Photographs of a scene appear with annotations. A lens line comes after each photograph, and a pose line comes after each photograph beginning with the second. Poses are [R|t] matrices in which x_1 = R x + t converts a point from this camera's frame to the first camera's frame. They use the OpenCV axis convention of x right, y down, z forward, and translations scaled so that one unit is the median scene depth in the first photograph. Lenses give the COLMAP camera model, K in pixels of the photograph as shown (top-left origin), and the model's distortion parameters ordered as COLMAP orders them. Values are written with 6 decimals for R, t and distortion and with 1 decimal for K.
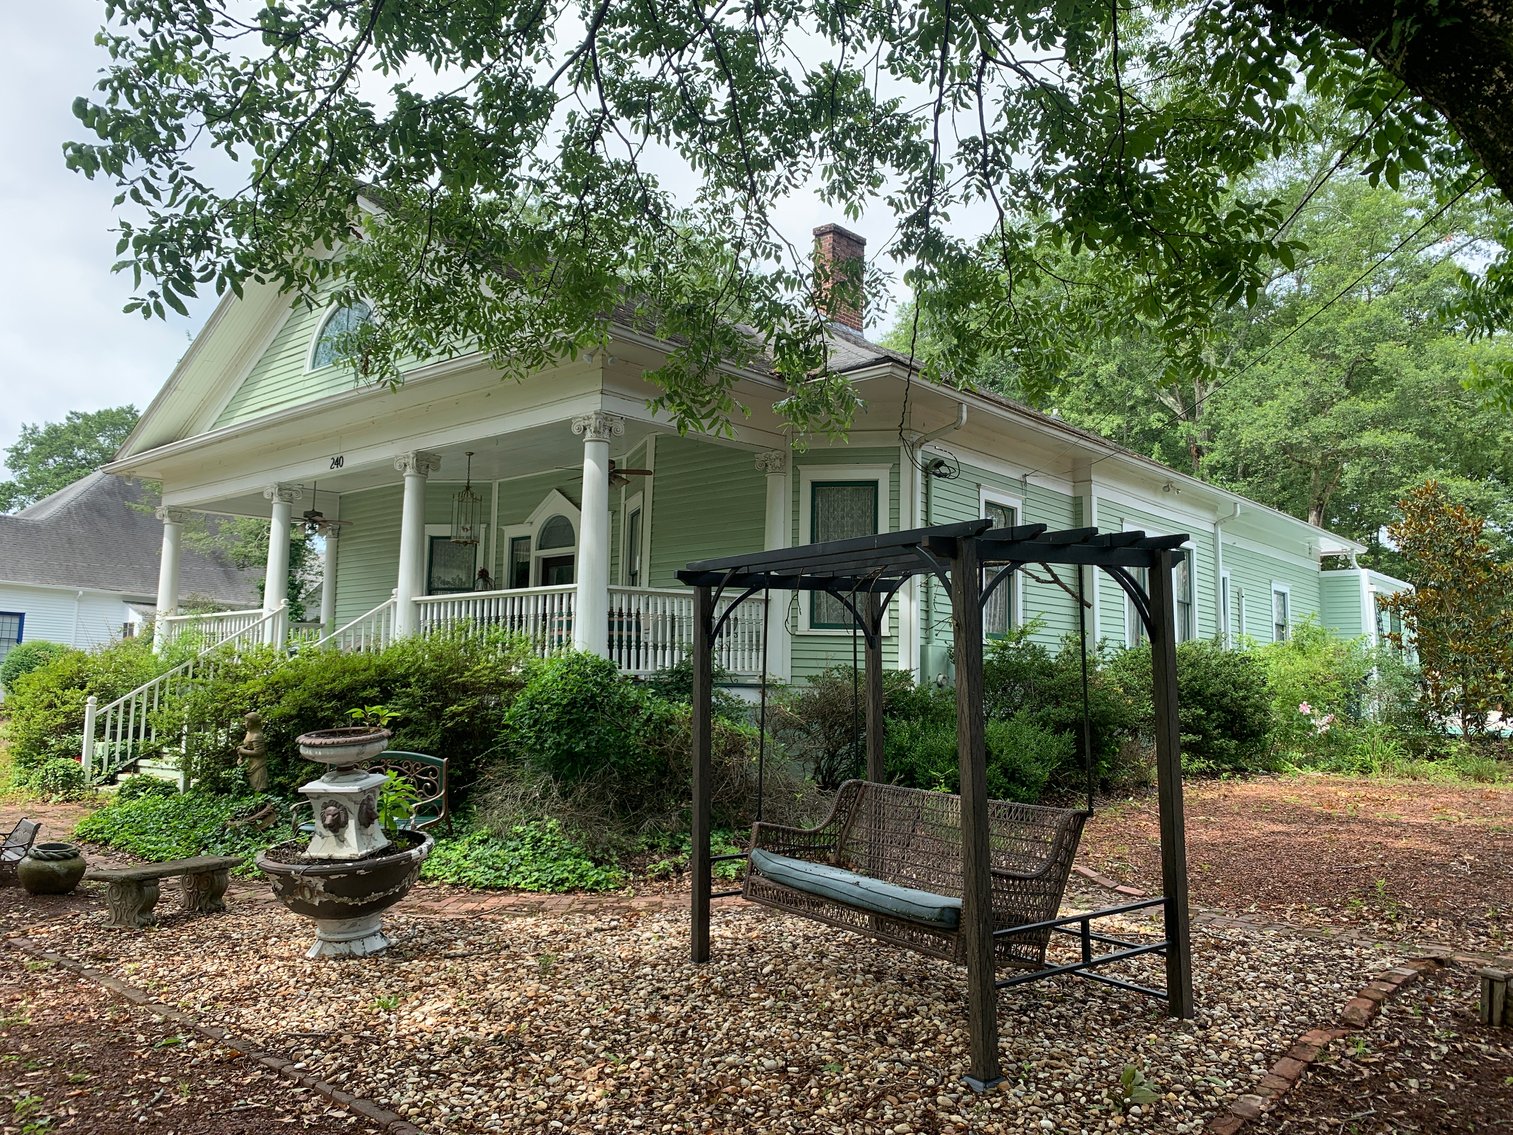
lens RADIAL K [[1247.8, 0, 756.5], [0, 1247.8, 567.5], [0, 0, 1]] dist [-0.000695, -0.000299]
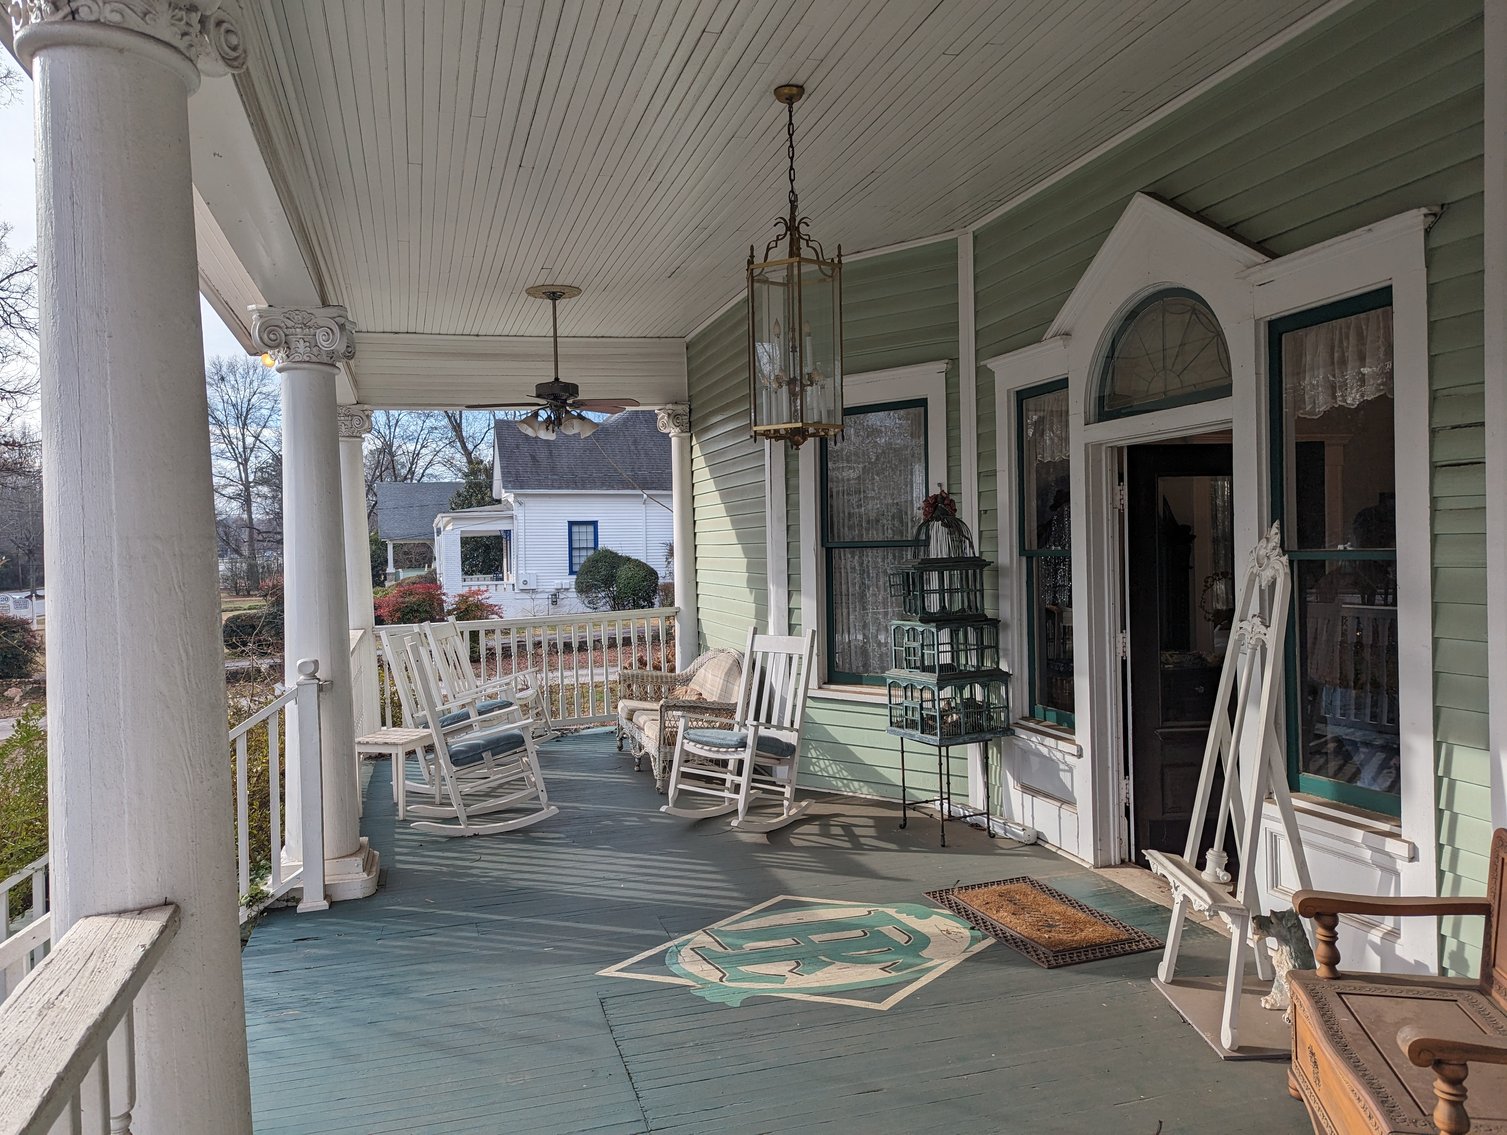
lens RADIAL K [[1061.8, 0, 753.5], [0, 1061.8, 567.5], [0, 0, 1]] dist [0.006166, 0.003049]
pose [[0.860655, -0.037003, -0.507842, -0.115852], [0.108460, 0.987790, 0.111838, -0.016592], [0.497502, -0.151334, 0.854160, 0.727152]]
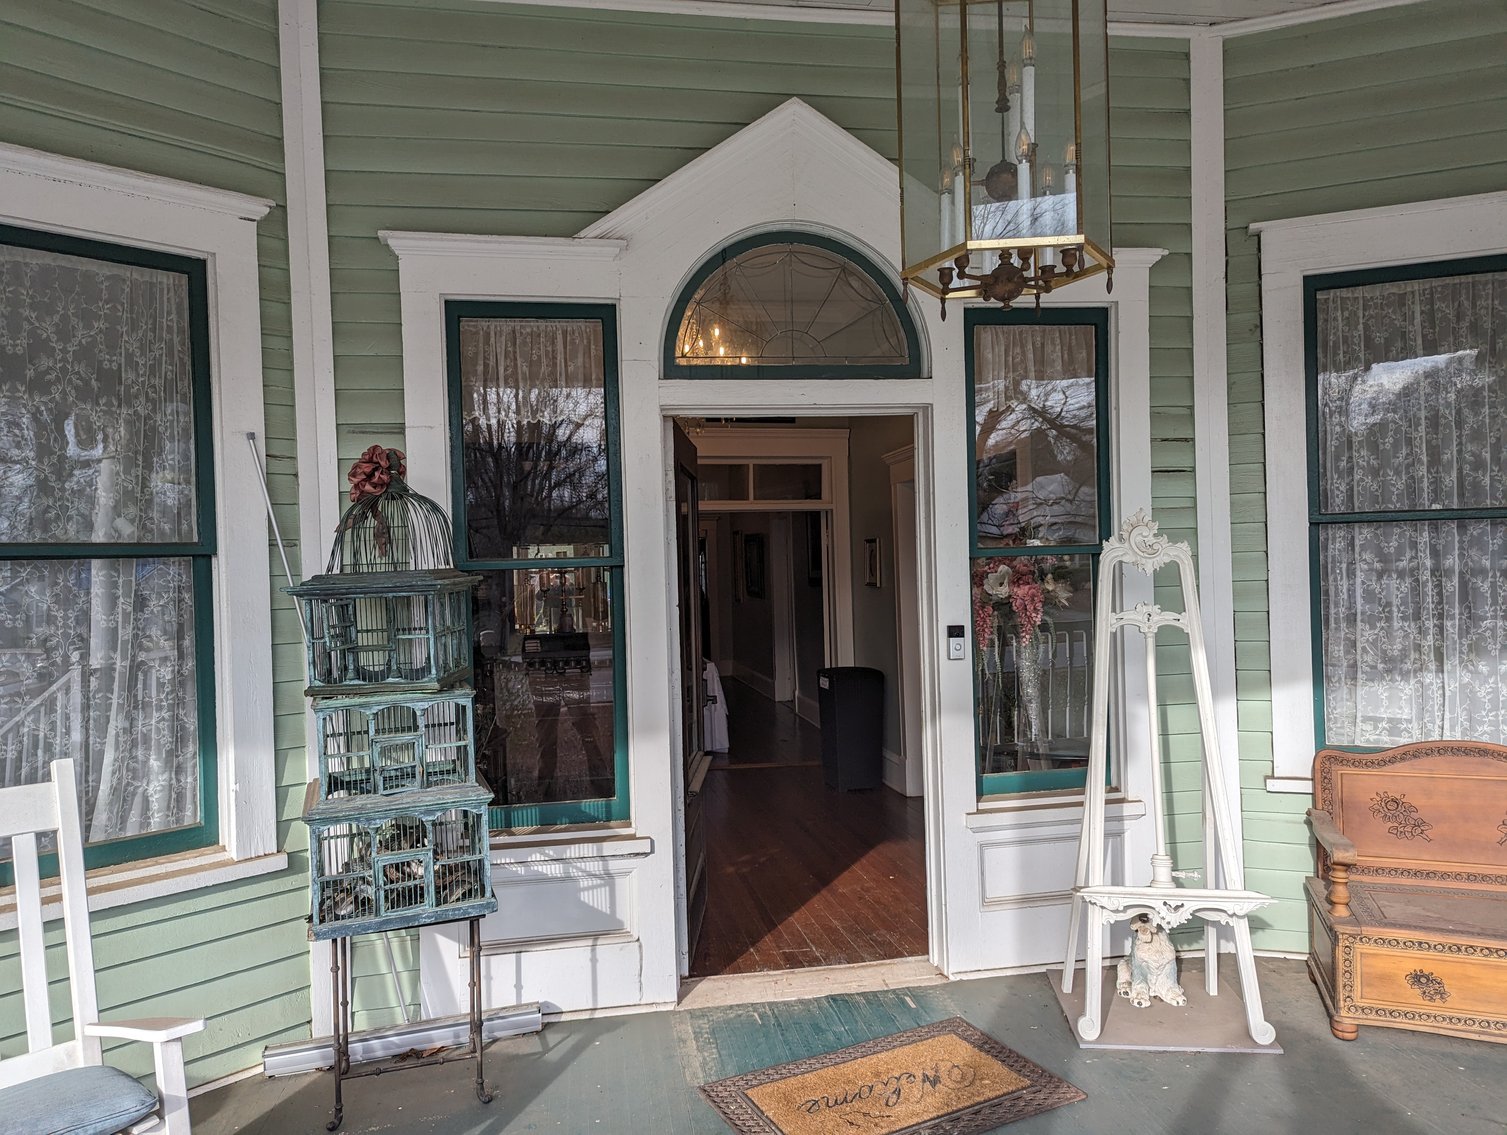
lens RADIAL K [[1042.6, 0, 752.7], [0, 1042.6, 555.5], [0, 0, 1]] dist [0.037339, 0.000305]
pose [[0.596021, -0.056714, 0.800964, -0.330869], [-0.054381, 0.992361, 0.110732, -0.002473], [-0.801125, -0.109556, 0.588384, 0.884773]]
